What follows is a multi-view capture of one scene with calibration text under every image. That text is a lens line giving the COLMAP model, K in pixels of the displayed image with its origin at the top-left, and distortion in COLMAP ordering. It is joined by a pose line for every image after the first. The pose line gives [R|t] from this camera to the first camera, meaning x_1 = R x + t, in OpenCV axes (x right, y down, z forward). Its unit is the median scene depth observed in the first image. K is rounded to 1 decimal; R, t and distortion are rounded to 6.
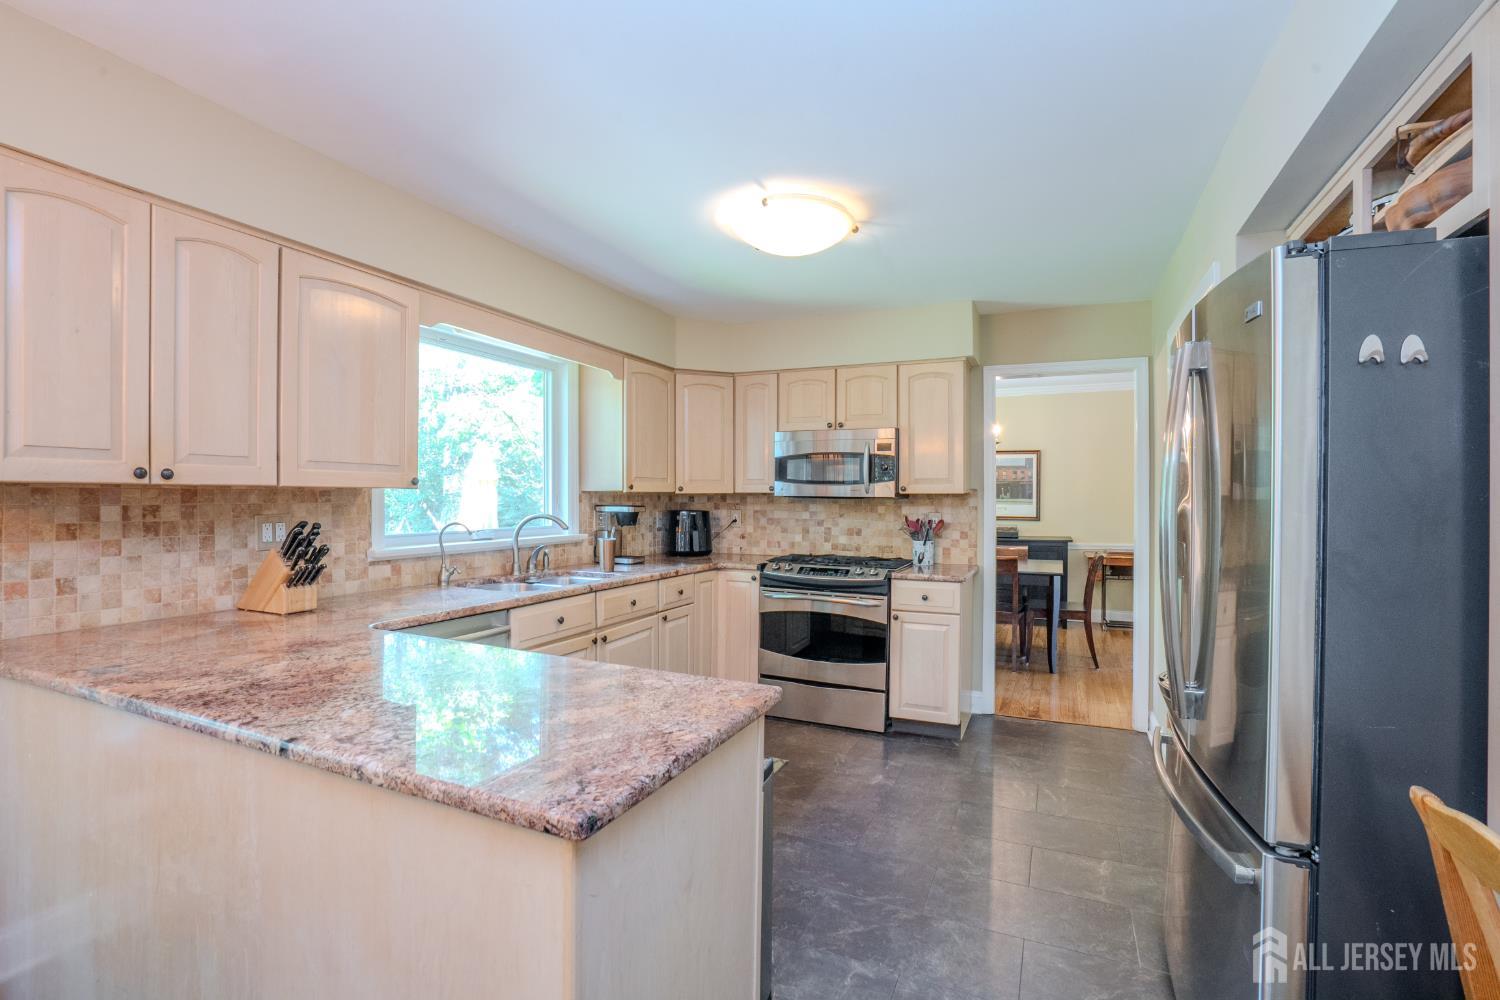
lens RADIAL K [[693.3, 0, 746.4], [0, 693.3, 500.1], [0, 0, 1]] dist [-0.048687, 0.016310]
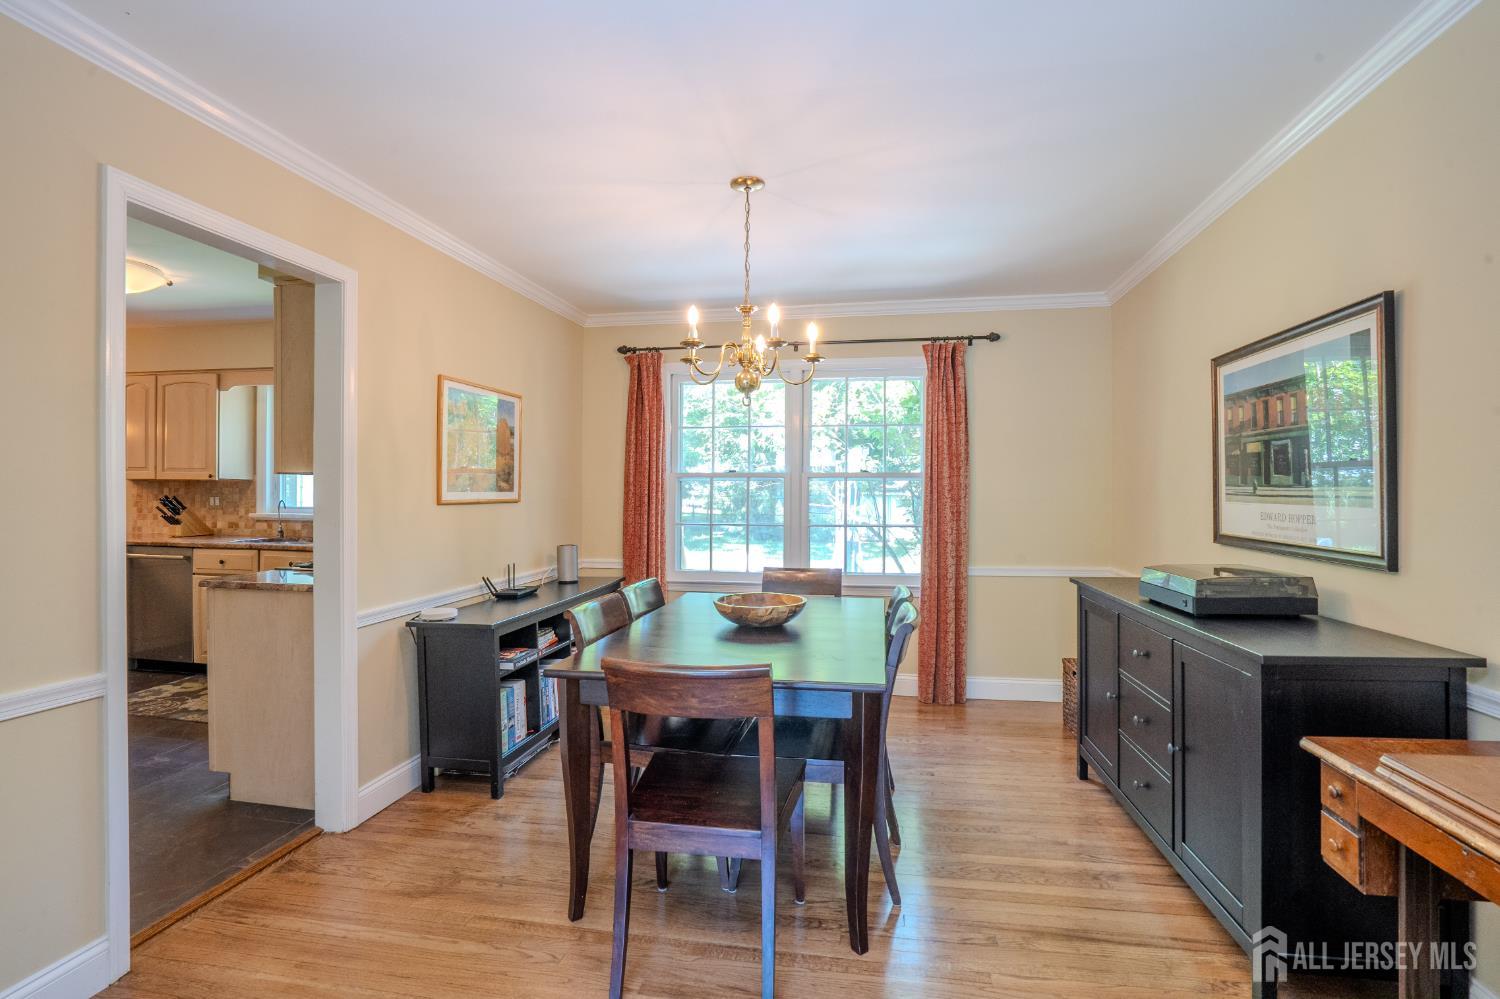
lens RADIAL K [[693.3, 0, 747.6], [0, 693.3, 501.4], [0, 0, 1]] dist [-0.048687, 0.016310]
pose [[0.250161, 0.006545, -0.968182, 1.034251], [-0.010494, 0.999937, 0.004048, 0.011998], [0.968147, 0.009148, 0.250214, 1.202260]]
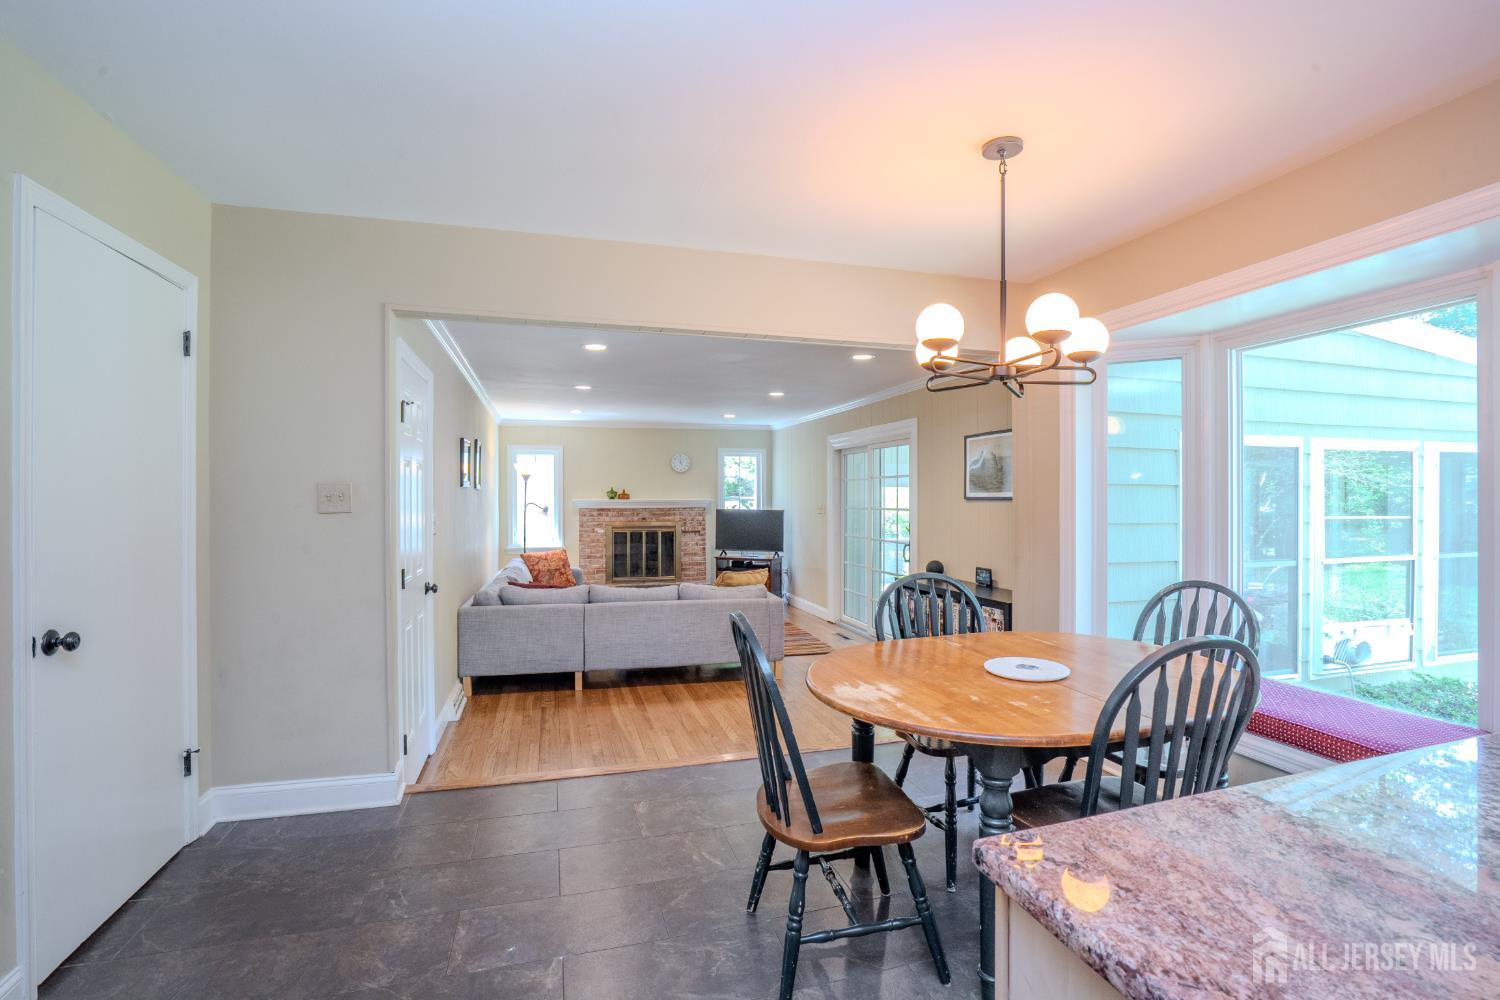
lens RADIAL K [[693.3, 0, 756.5], [0, 693.3, 499.3], [0, 0, 1]] dist [-0.048687, 0.016310]
pose [[-0.753836, 0.002985, -0.657055, 0.123546], [-0.001490, 0.999979, 0.006253, -0.002774], [0.657060, 0.005692, -0.753816, 0.306897]]
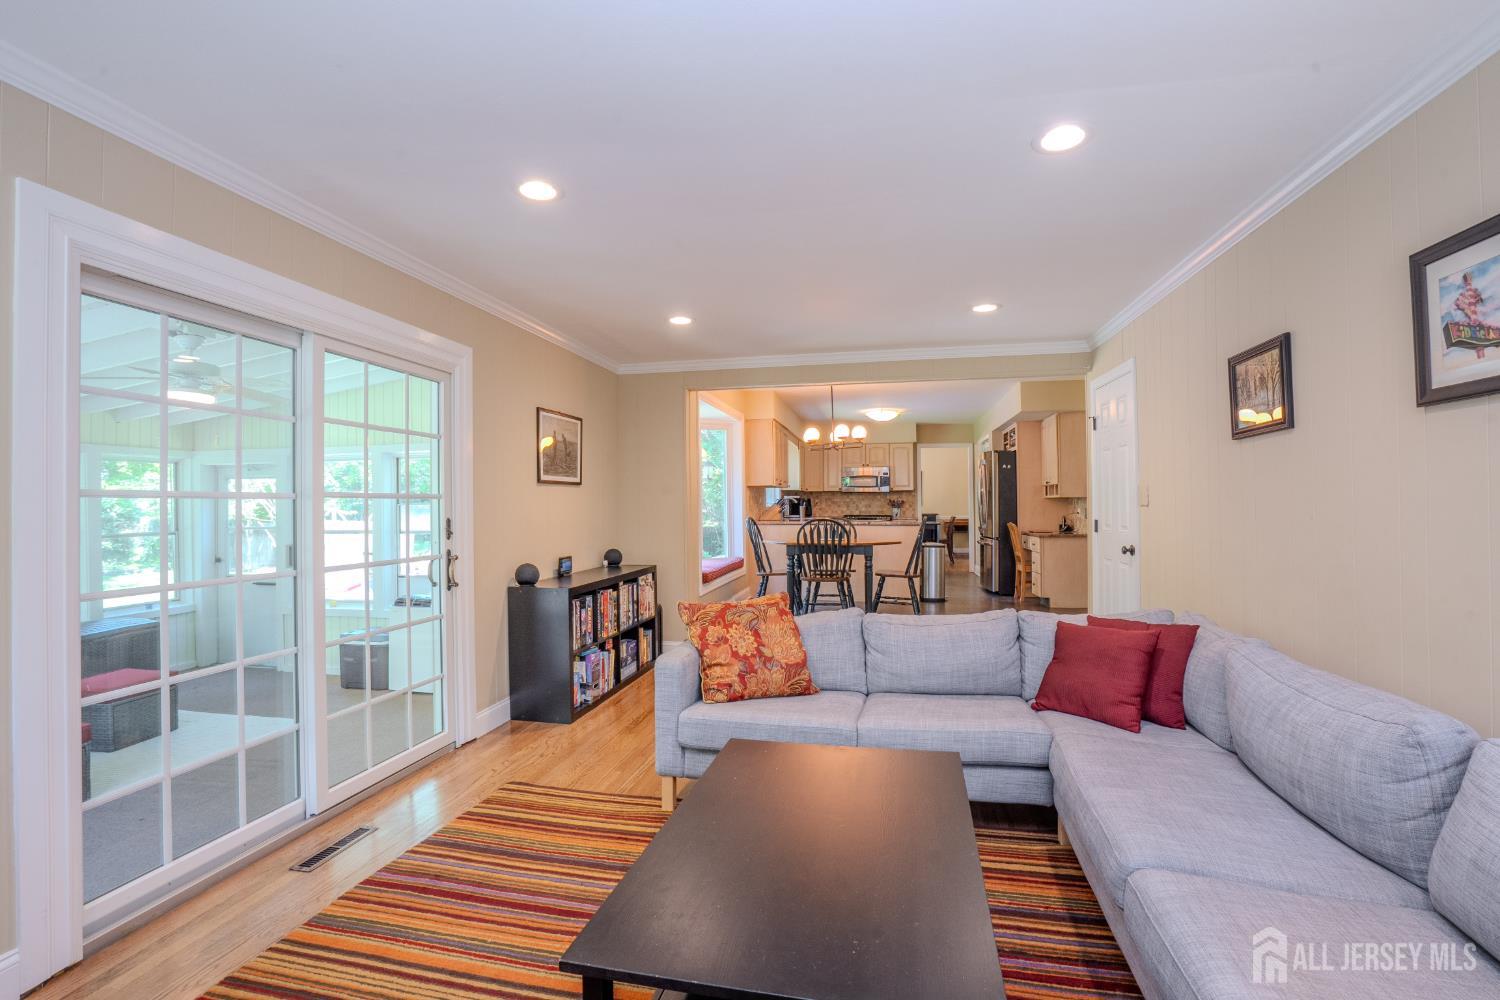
lens RADIAL K [[693.3, 0, 747.9], [0, 693.3, 497.5], [0, 0, 1]] dist [-0.048687, 0.016310]
pose [[0.974025, -0.009539, 0.226238, -0.935827], [0.012743, 0.999838, -0.012709, 0.045263], [-0.226080, 0.015262, 0.973989, -1.522744]]
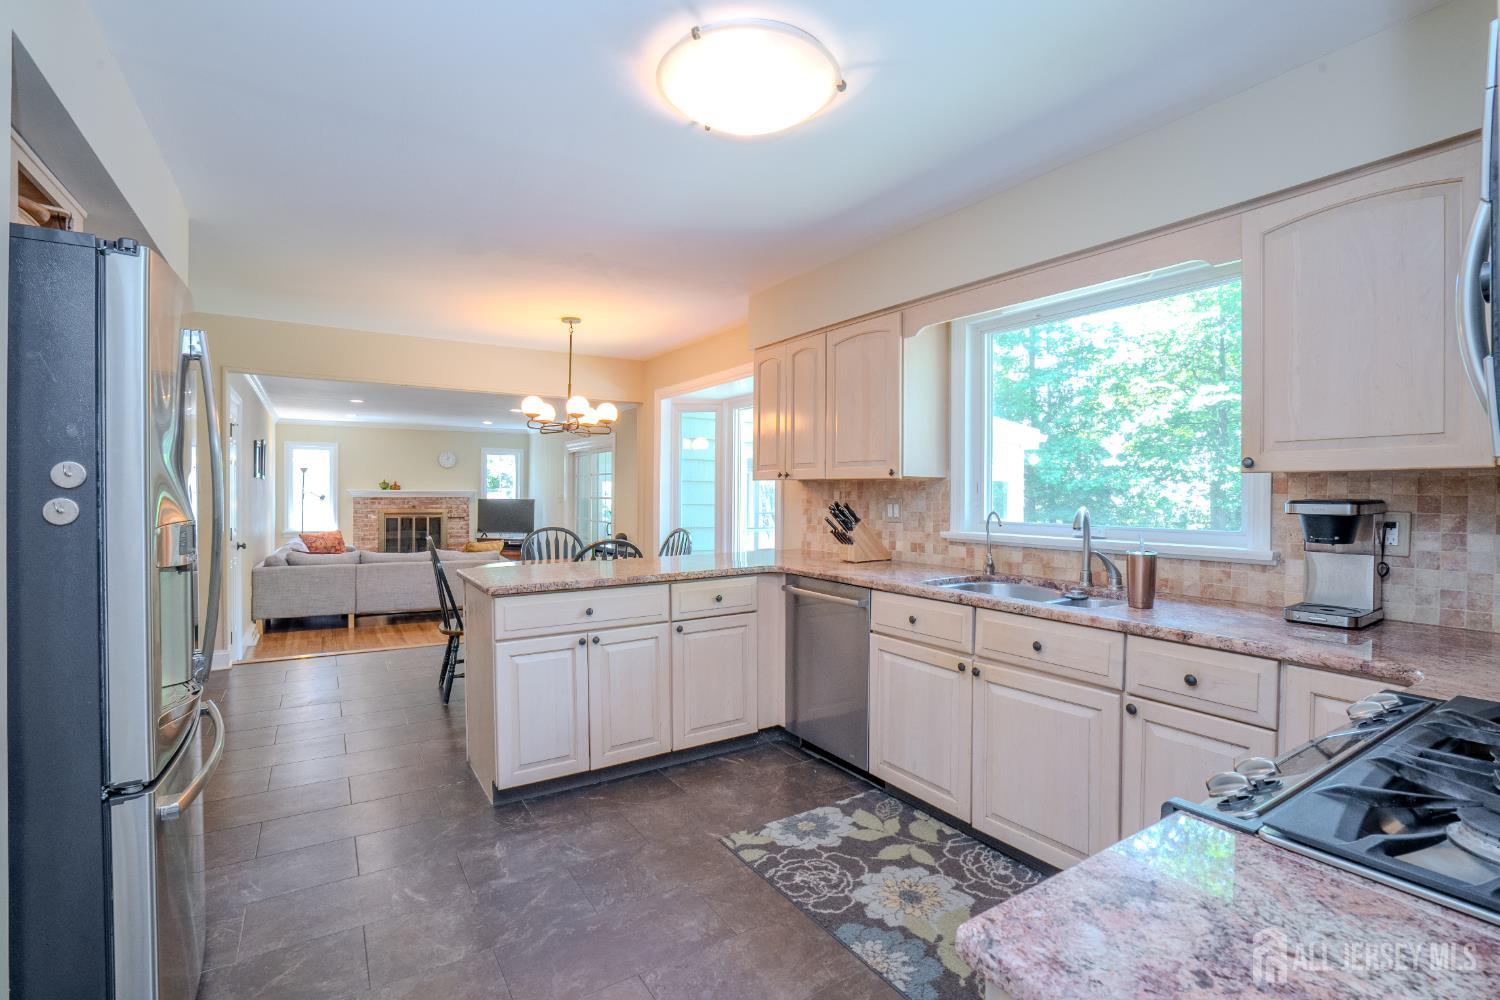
lens RADIAL K [[693.3, 0, 752.6], [0, 693.3, 501.1], [0, 0, 1]] dist [-0.048687, 0.016310]
pose [[-0.546924, 0.005261, -0.837166, 0.410360], [-0.010454, 0.999859, 0.013113, 0.006153], [0.837117, 0.015924, -0.546792, 0.893572]]
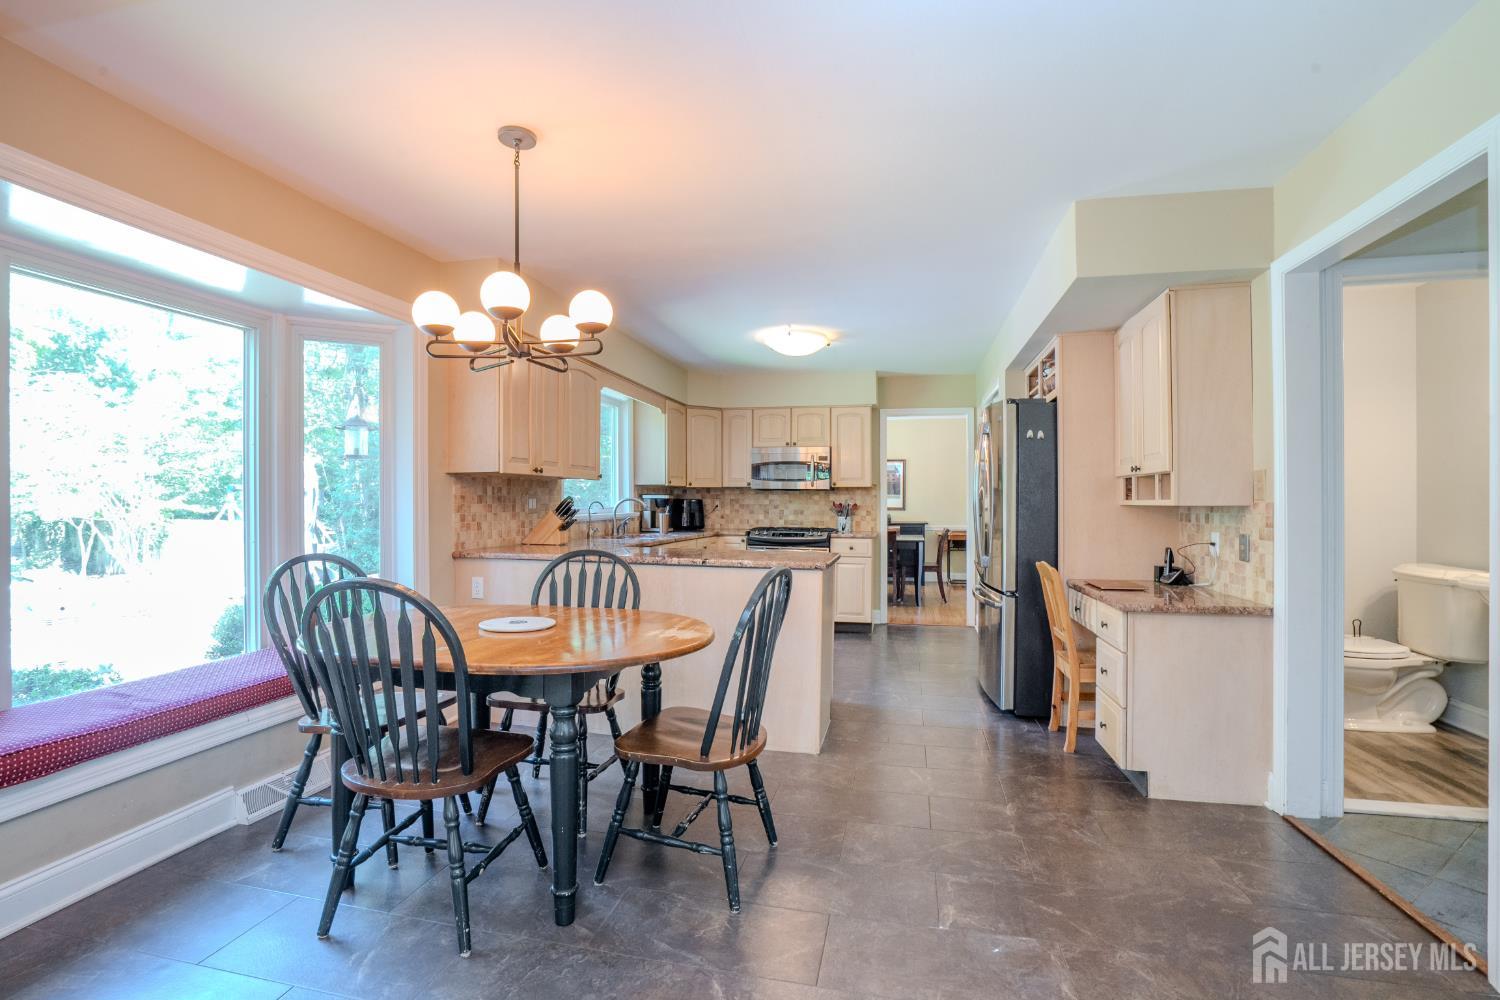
lens RADIAL K [[693.3, 0, 746.6], [0, 693.3, 499.3], [0, 0, 1]] dist [-0.048687, 0.016310]
pose [[0.979729, -0.002409, 0.200312, -0.293857], [0.003741, 0.999973, -0.006270, 0.028766], [-0.200292, 0.006892, 0.979712, -0.538840]]
